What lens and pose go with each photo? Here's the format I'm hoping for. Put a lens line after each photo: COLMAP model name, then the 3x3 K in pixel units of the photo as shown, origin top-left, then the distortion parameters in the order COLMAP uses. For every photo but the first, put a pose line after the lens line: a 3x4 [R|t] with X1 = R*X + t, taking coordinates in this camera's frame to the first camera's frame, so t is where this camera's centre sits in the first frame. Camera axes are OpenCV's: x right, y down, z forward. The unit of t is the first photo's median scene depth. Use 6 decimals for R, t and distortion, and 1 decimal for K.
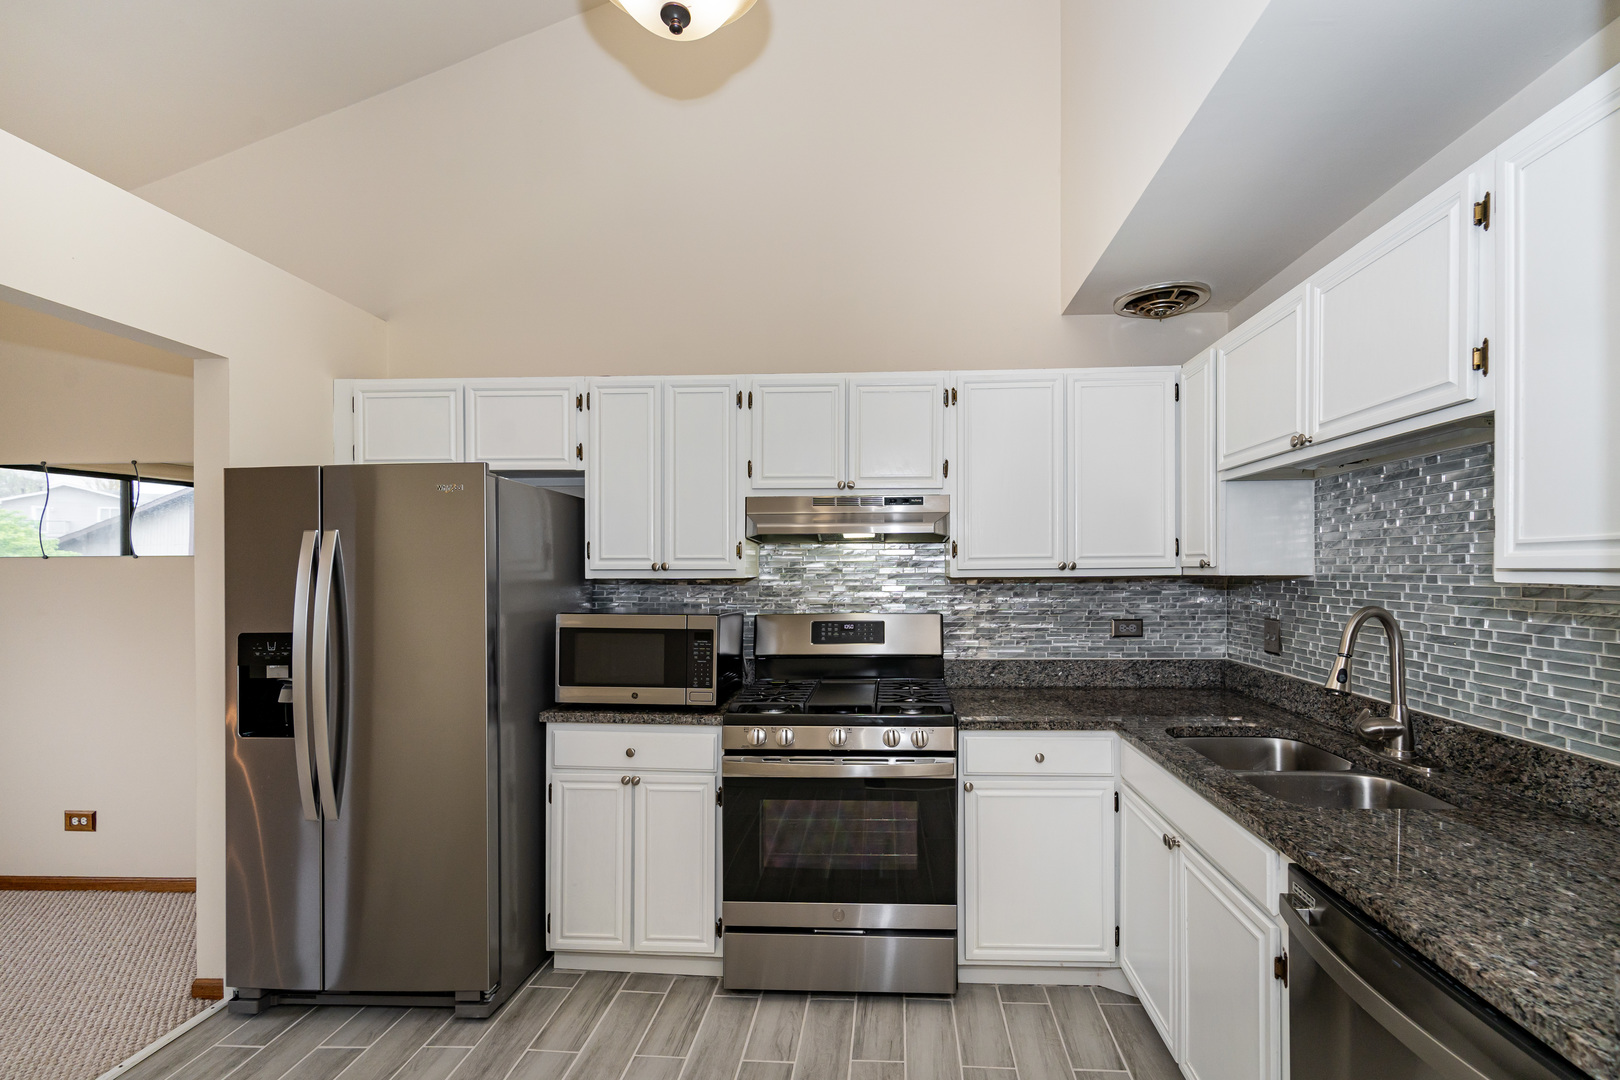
lens RADIAL K [[721.5, 0, 839.3], [0, 721.5, 559.5], [0, 0, 1]] dist [-0.001228, -0.000127]
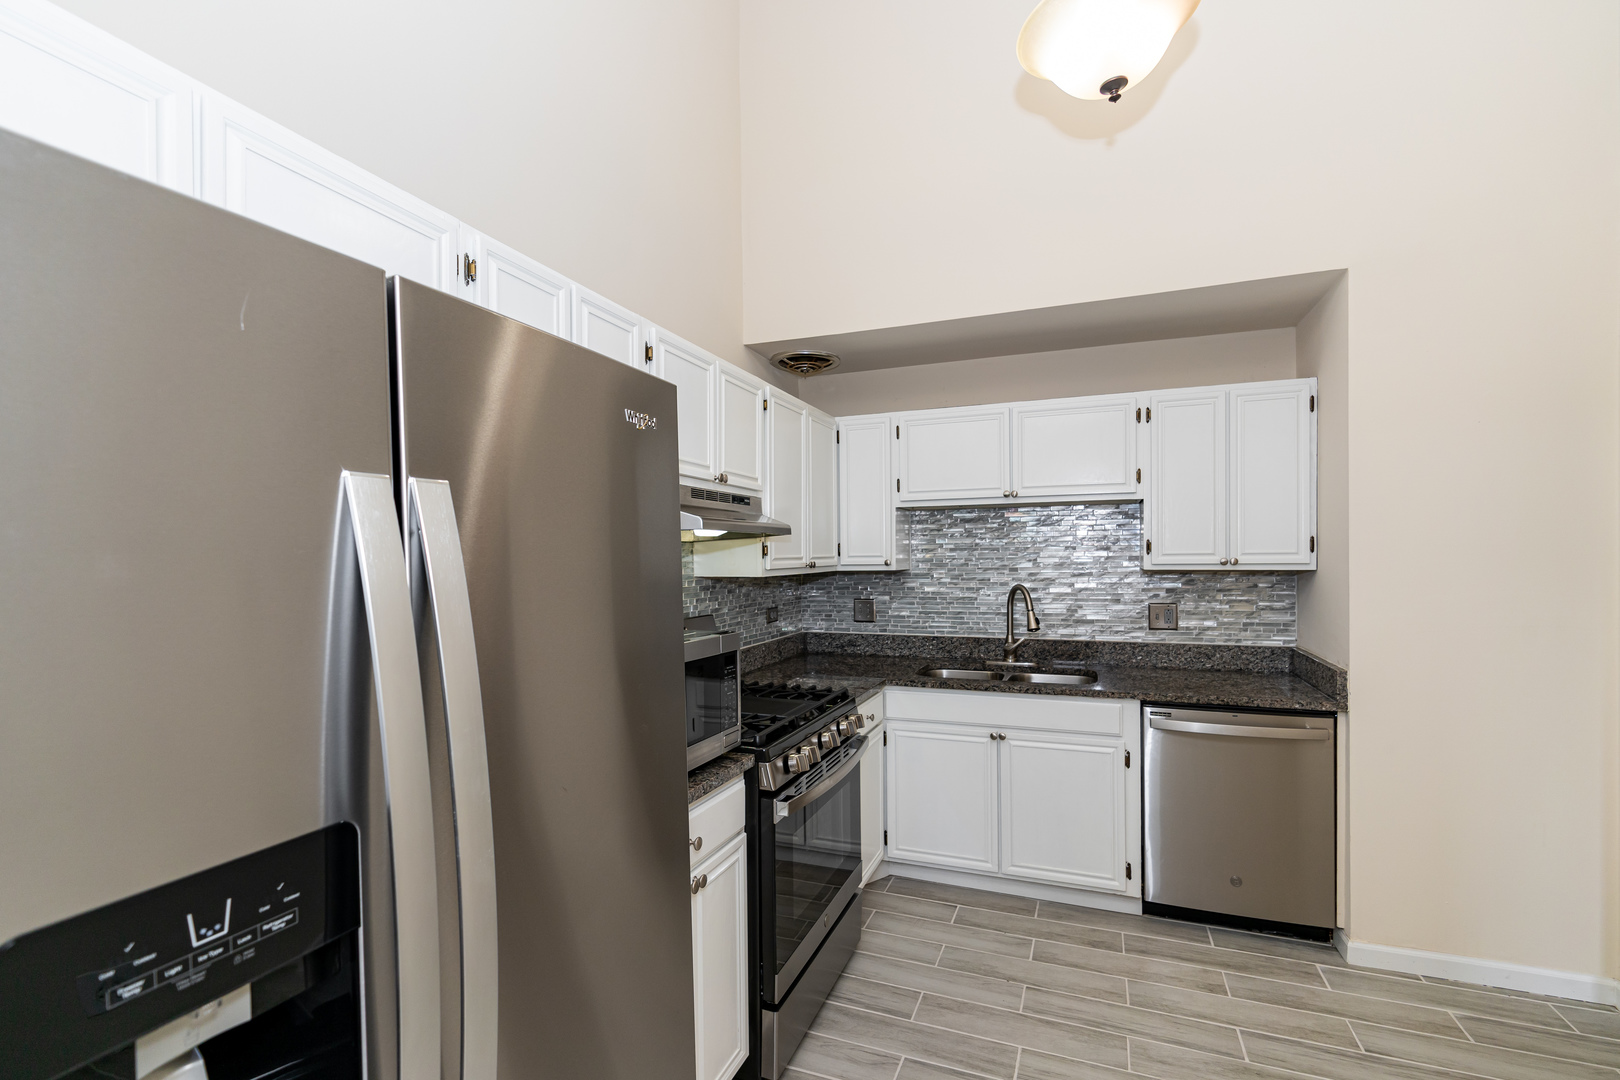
lens RADIAL K [[699.6, 0, 819.0], [0, 699.6, 550.7], [0, 0, 1]] dist [0.000401, 0.000087]
pose [[0.320646, 0.008979, 0.947157, -0.886166], [-0.001066, 0.999958, -0.009118, -0.005004], [-0.947199, 0.001914, 0.320642, 0.677696]]
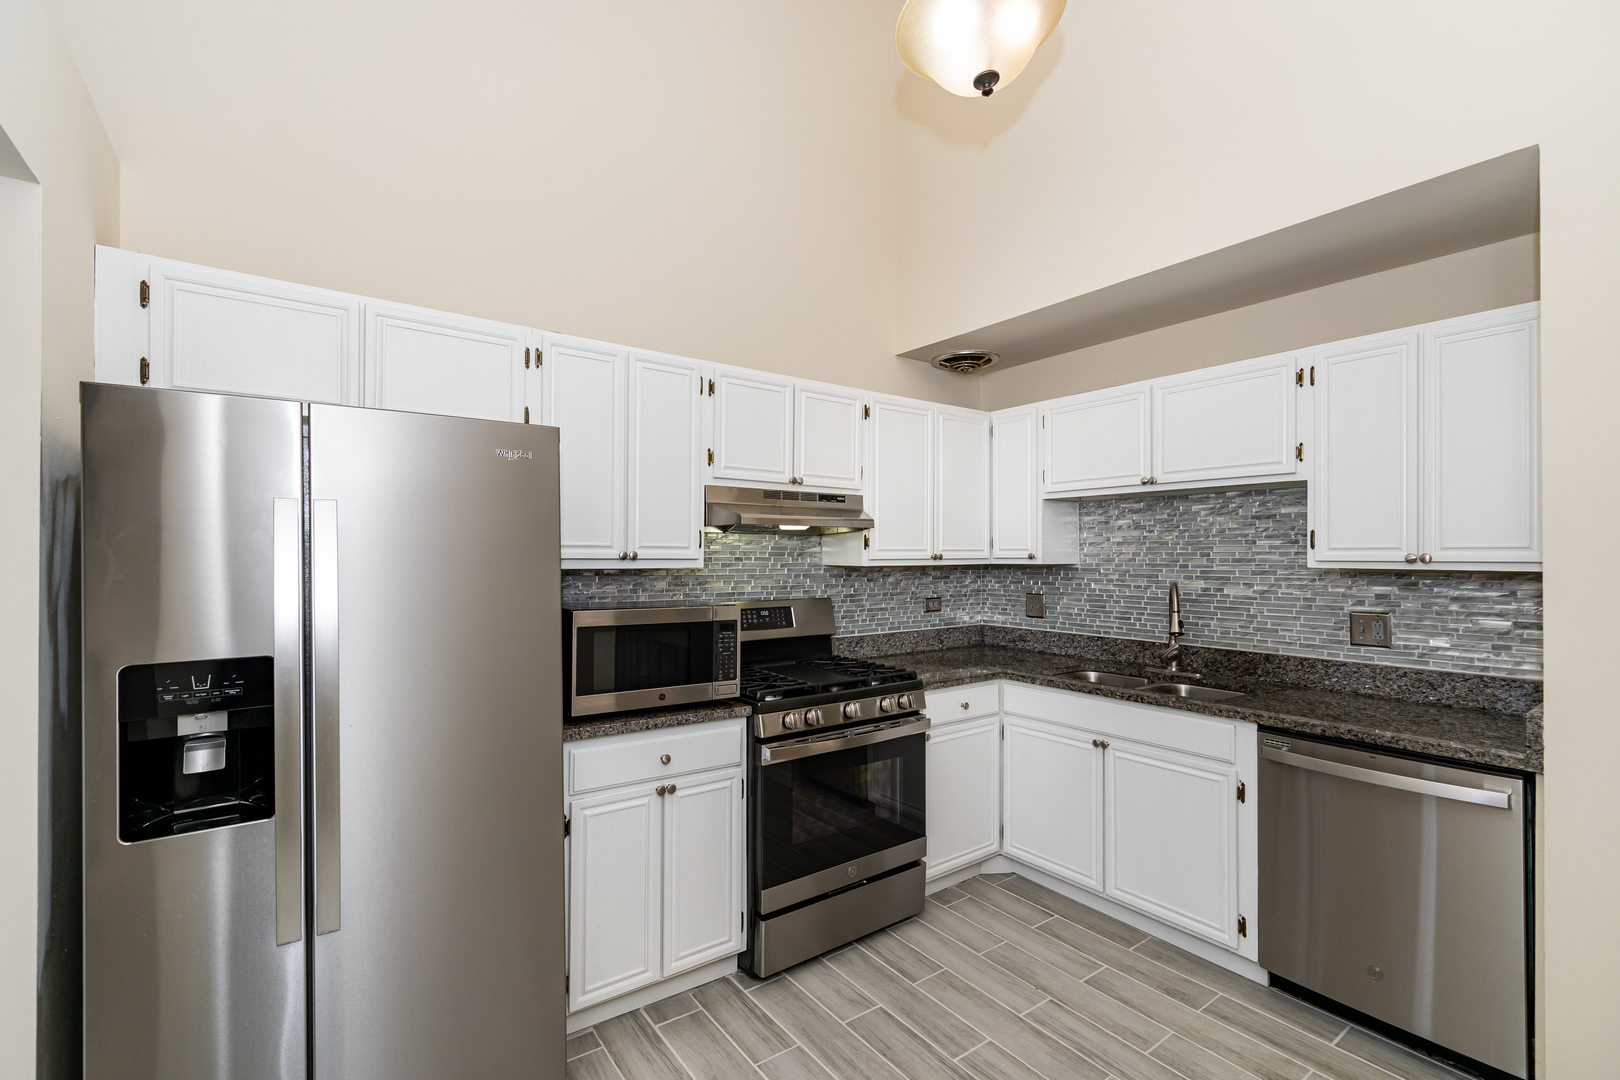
lens RADIAL K [[699.8, 0, 810.0], [0, 699.8, 540.0], [0, 0, 1]] dist [0.000291, 0.000410]
pose [[0.779106, 0.019603, 0.626585, -0.709468], [-0.012137, 0.999795, -0.016187, 0.002035], [-0.626774, 0.005007, 0.779185, 0.193298]]
